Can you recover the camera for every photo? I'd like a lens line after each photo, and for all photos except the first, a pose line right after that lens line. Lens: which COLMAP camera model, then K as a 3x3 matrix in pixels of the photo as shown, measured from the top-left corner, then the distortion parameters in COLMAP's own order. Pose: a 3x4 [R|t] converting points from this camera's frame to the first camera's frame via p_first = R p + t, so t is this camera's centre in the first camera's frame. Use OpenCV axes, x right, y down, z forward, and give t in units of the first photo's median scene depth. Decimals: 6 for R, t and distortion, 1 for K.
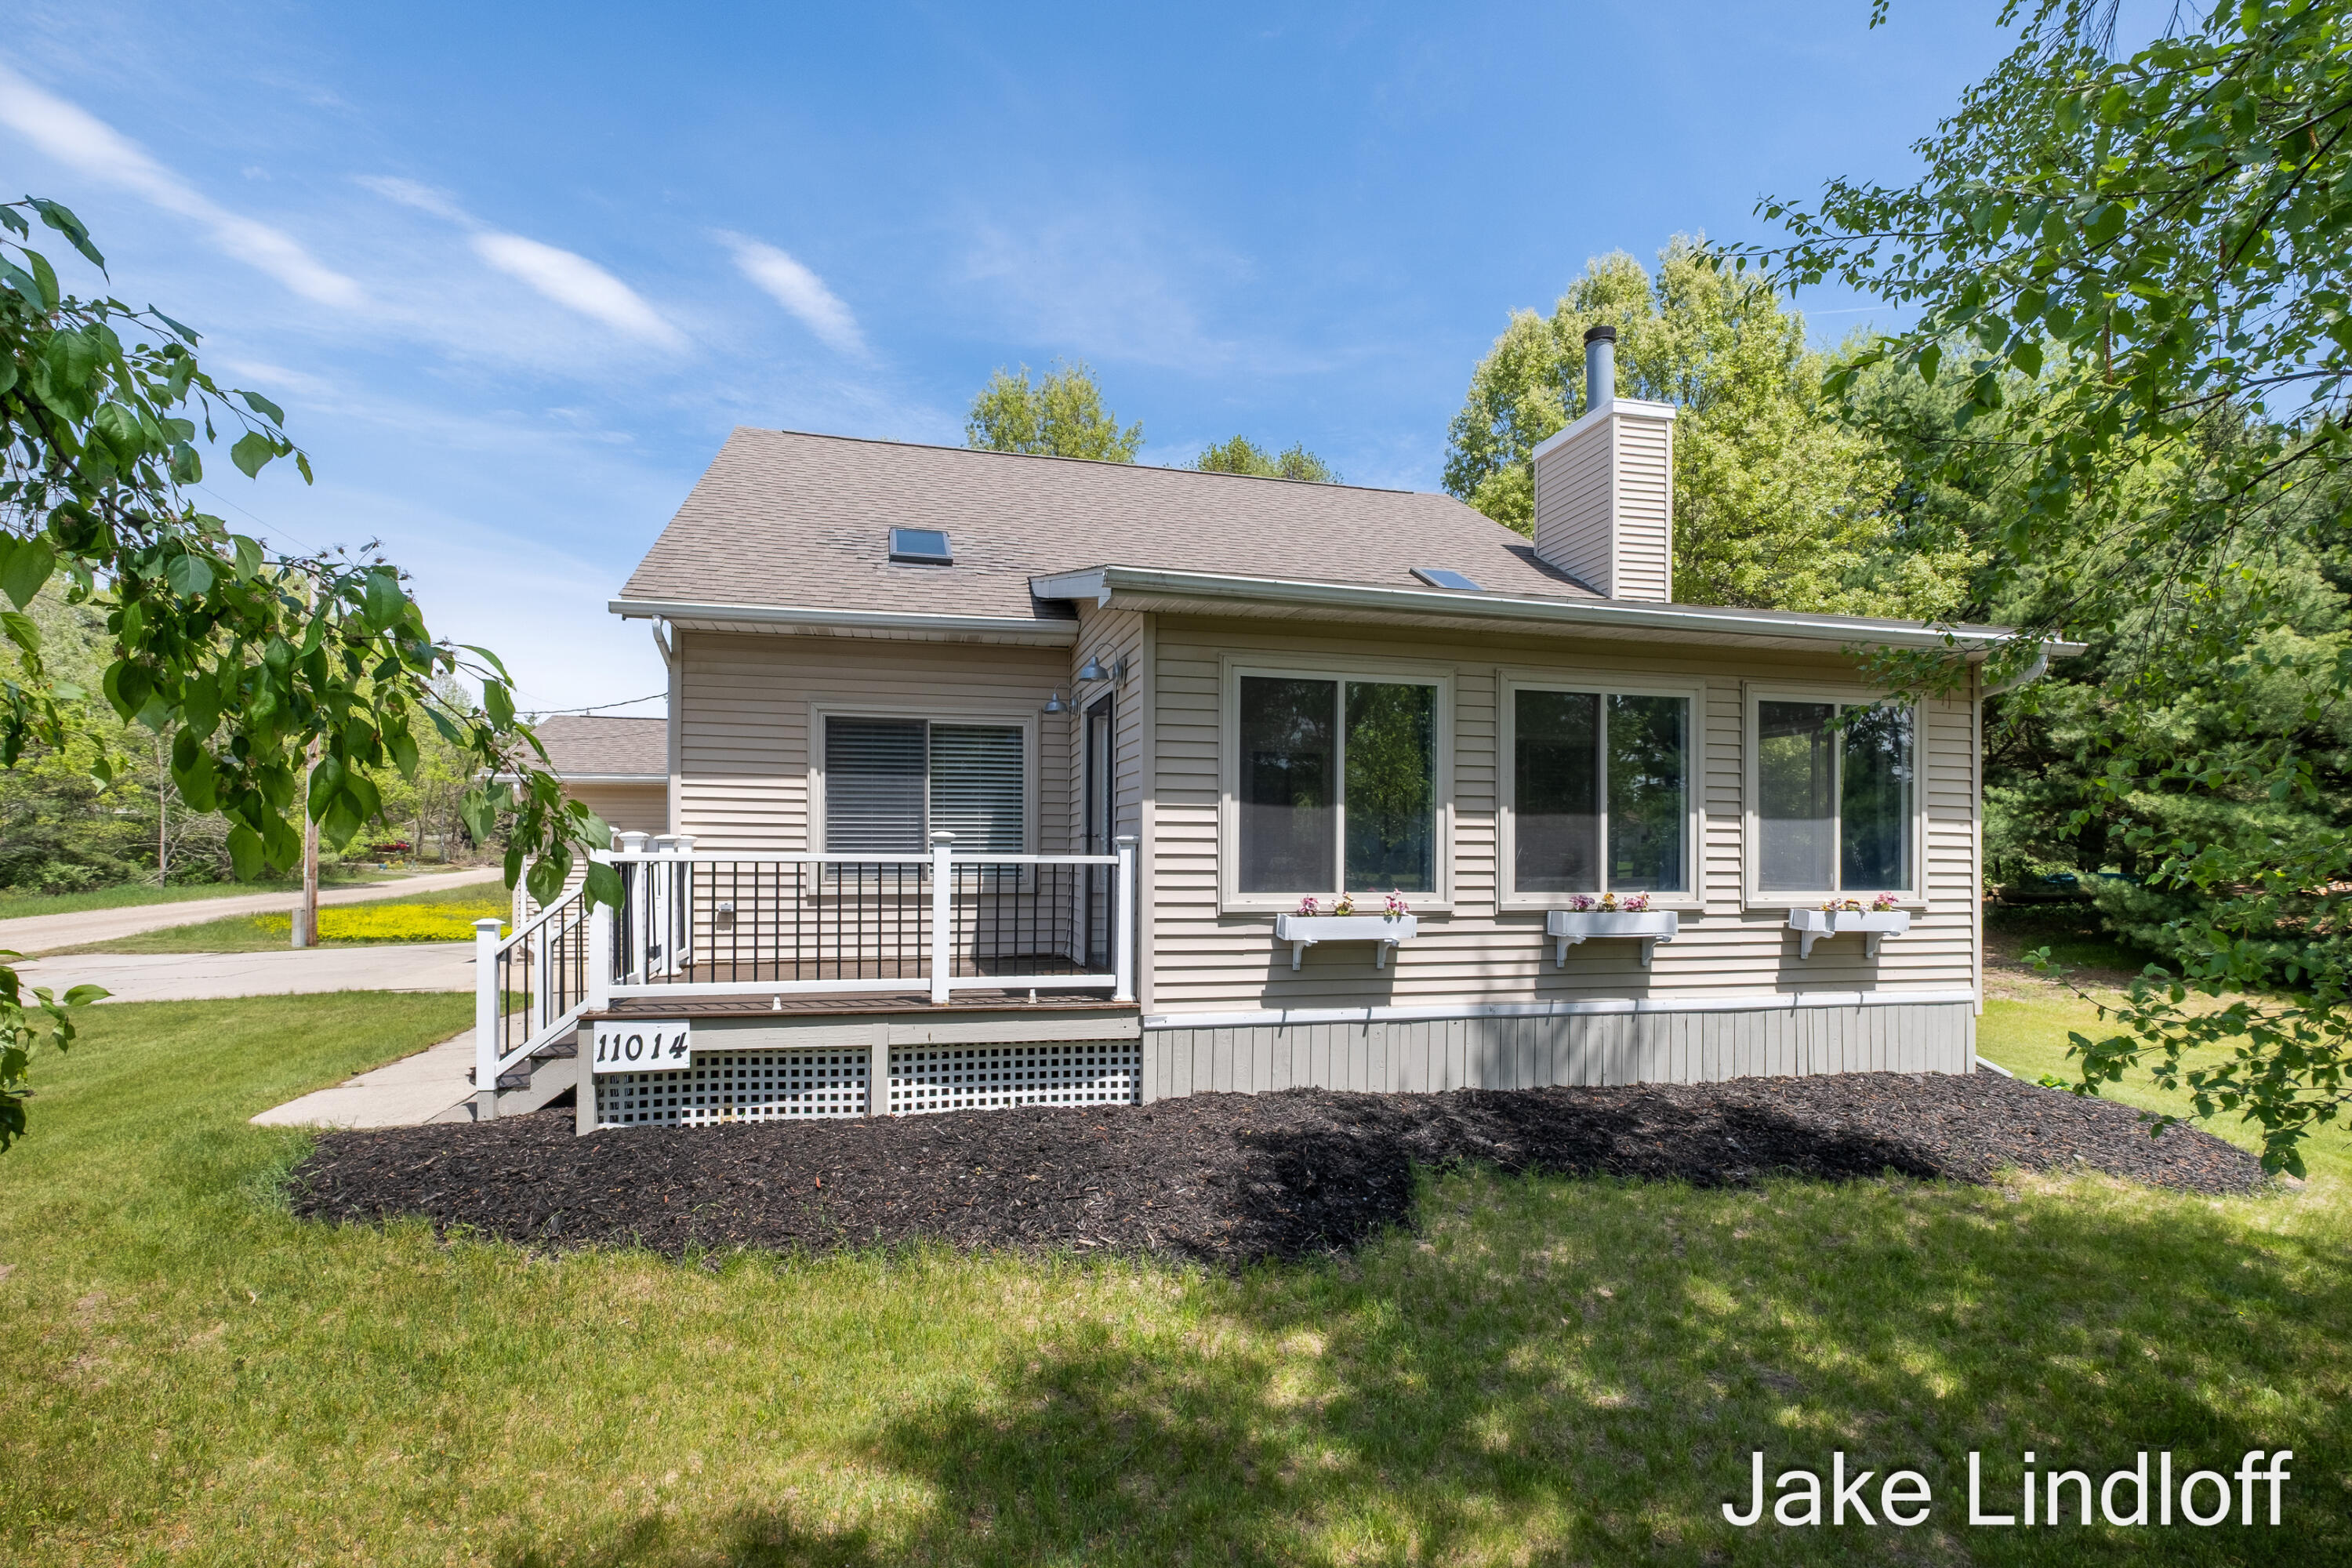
lens RADIAL K [[1086.0, 0, 1174.6], [0, 1086.0, 860.3], [0, 0, 1]] dist [-0.001267, -0.000278]
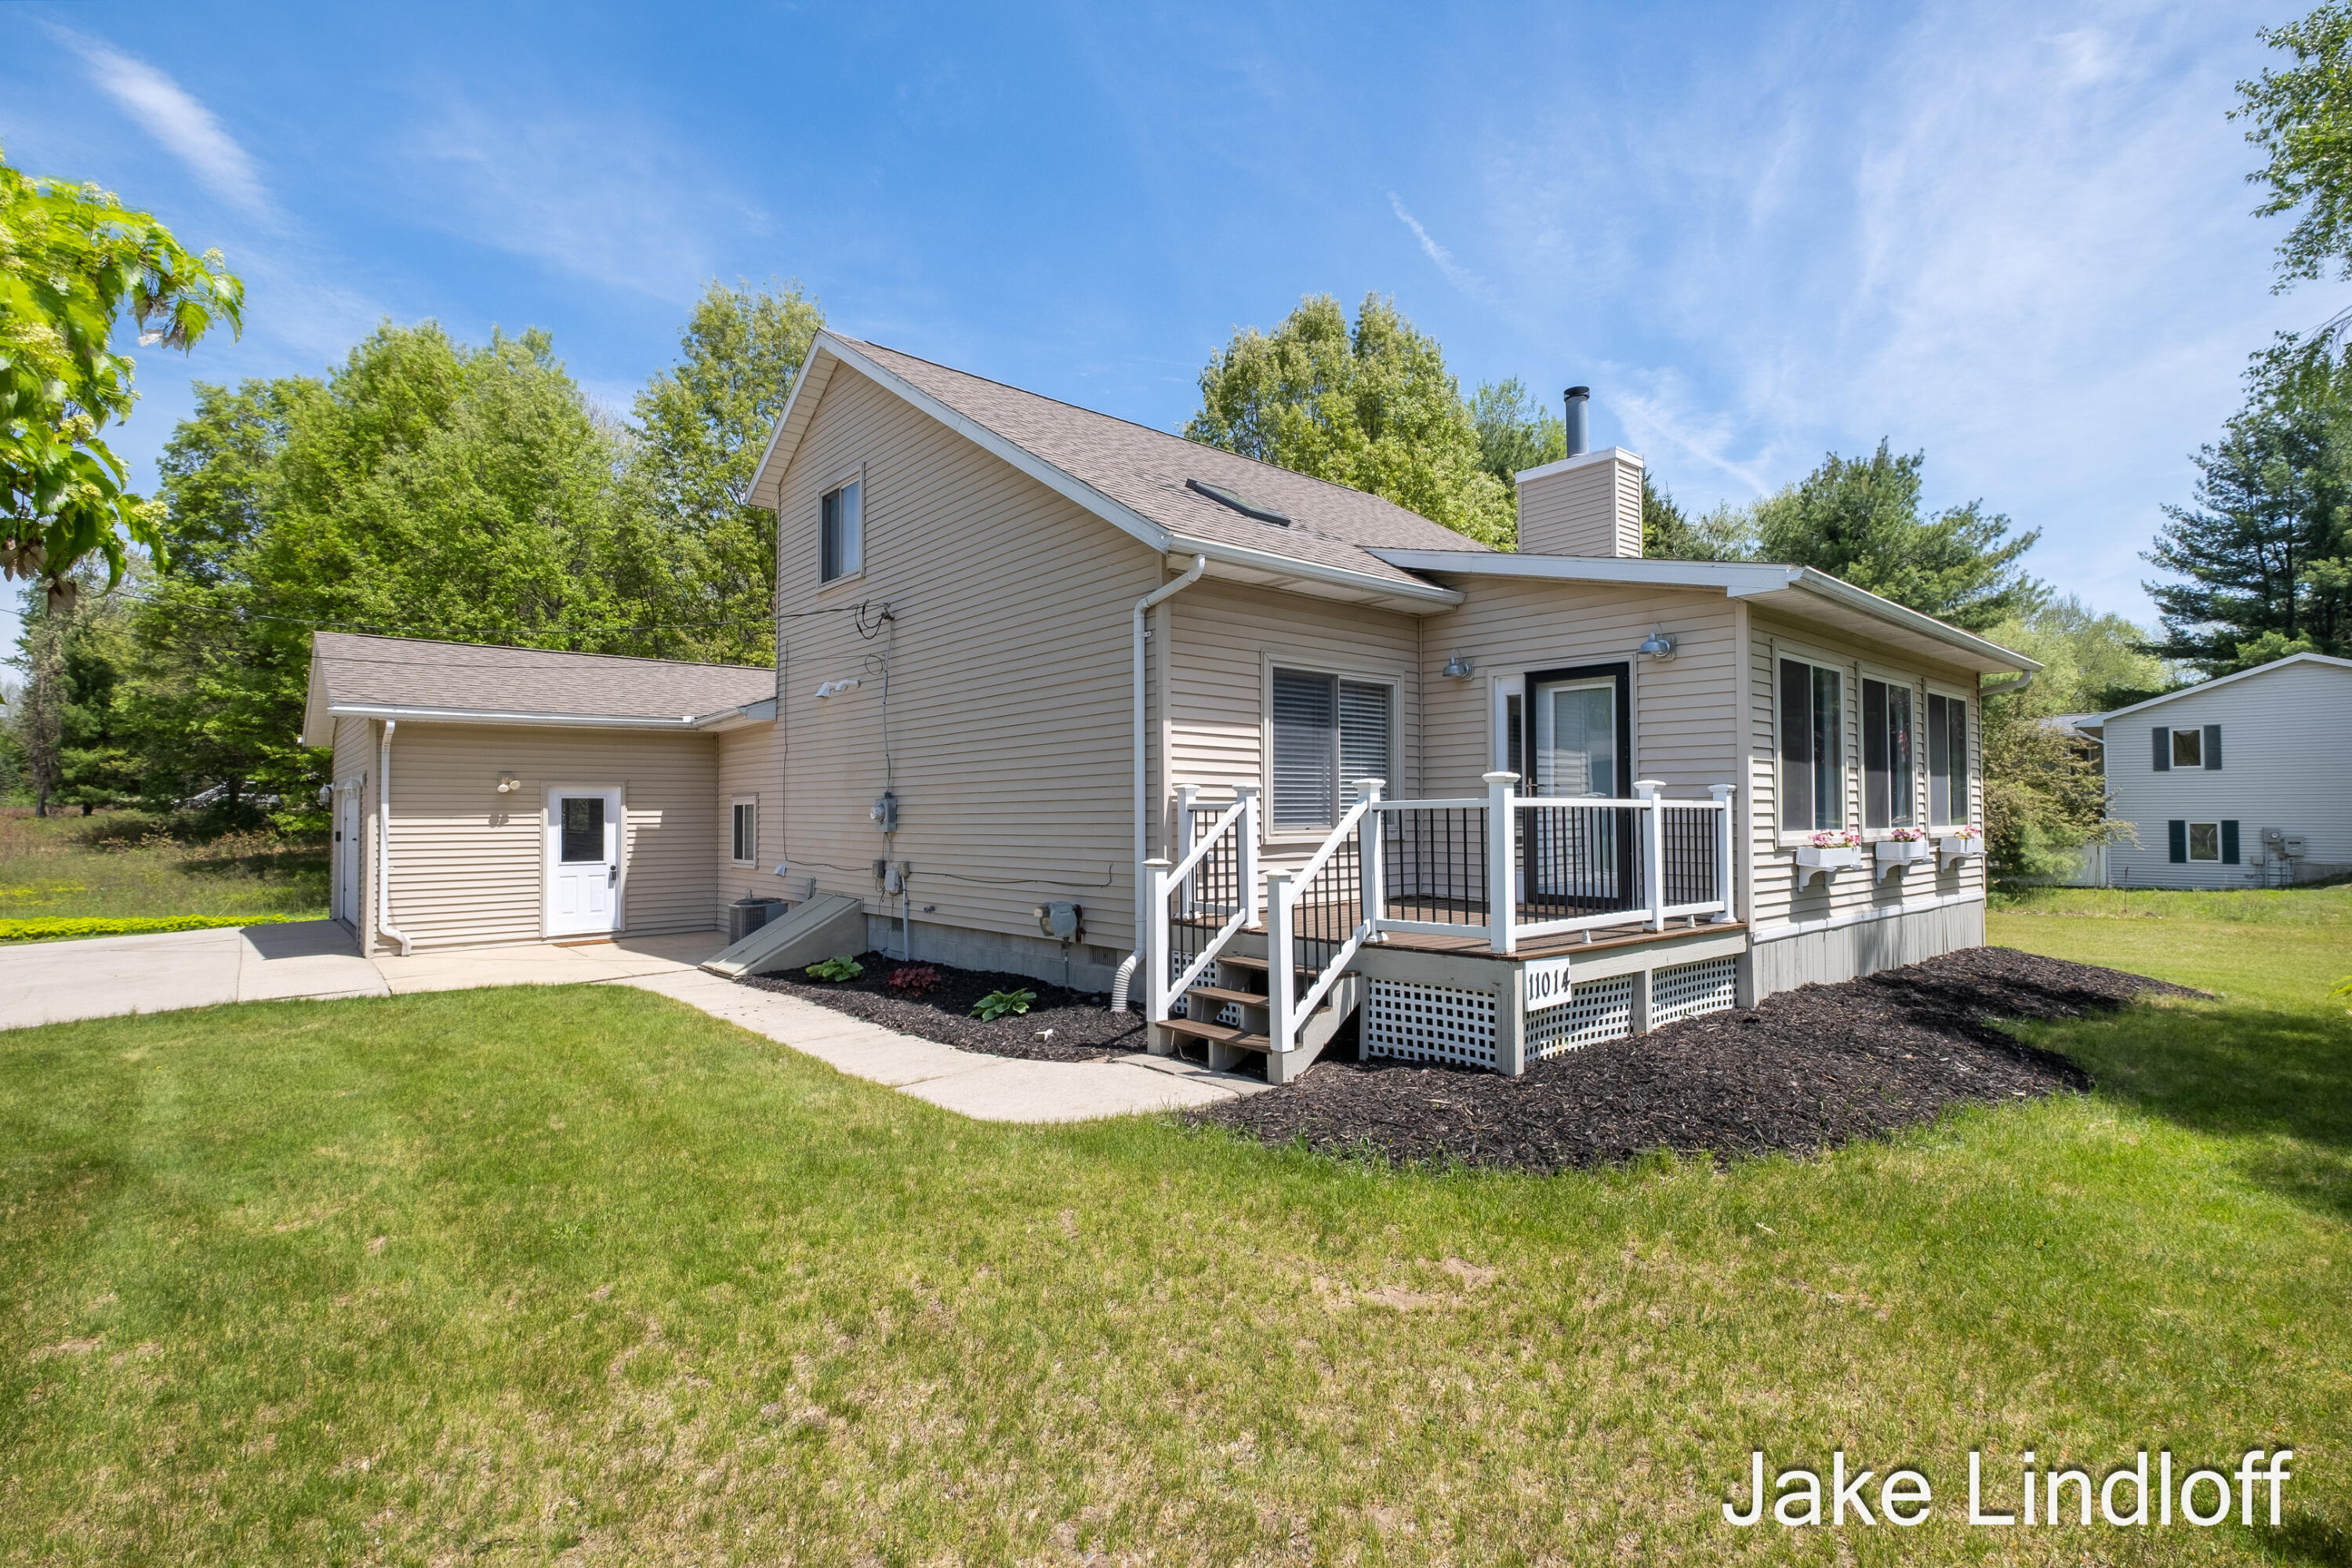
lens RADIAL K [[1065.9, 0, 1174.0], [0, 1065.9, 809.0], [0, 0, 1]] dist [-0.023715, 0.000482]
pose [[0.903395, -0.005713, 0.428772, -0.984420], [0.011737, 0.999866, -0.011406, 0.009621], [-0.428649, 0.015337, 0.903341, 0.182444]]
